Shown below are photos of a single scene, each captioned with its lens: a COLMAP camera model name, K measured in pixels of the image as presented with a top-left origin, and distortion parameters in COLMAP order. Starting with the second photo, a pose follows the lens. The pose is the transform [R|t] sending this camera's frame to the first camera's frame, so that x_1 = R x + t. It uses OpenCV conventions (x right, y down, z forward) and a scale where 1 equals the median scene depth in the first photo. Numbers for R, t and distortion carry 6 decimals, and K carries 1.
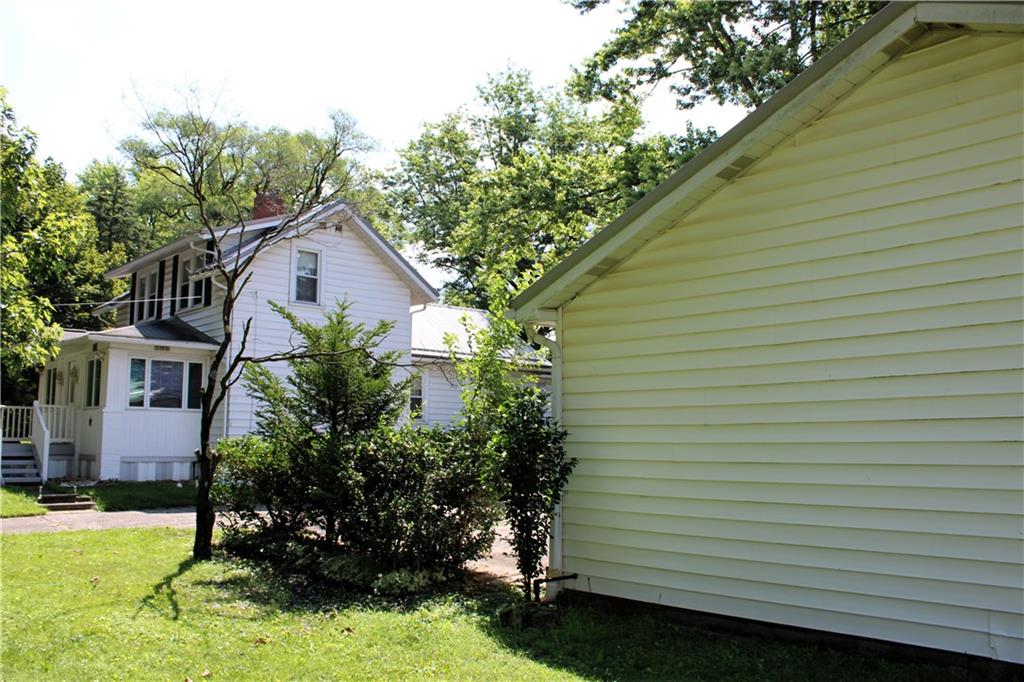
lens RADIAL K [[874.7, 0, 512.0], [0, 874.7, 341.0], [0, 0, 1]] dist [-0.170814, 0.198079]
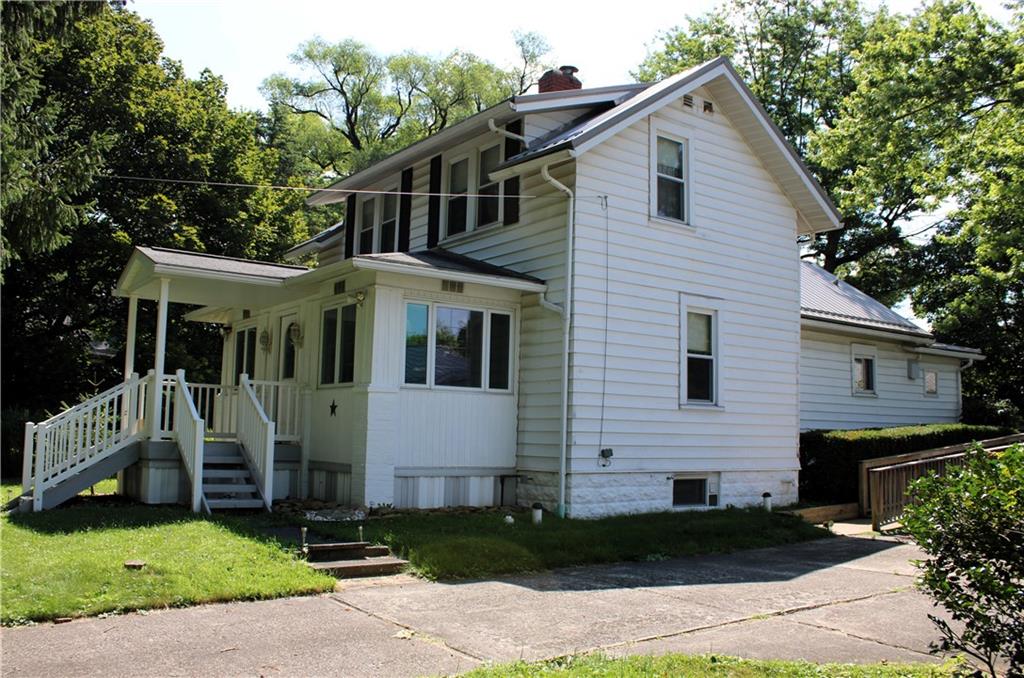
lens RADIAL K [[874.7, 0, 512.0], [0, 874.7, 339.0], [0, 0, 1]] dist [-0.170814, 0.198079]
pose [[0.995892, 0.003864, -0.090462, -0.306837], [-0.003279, 0.999973, 0.006620, 0.039720], [0.090485, -0.006296, 0.995878, 0.381741]]
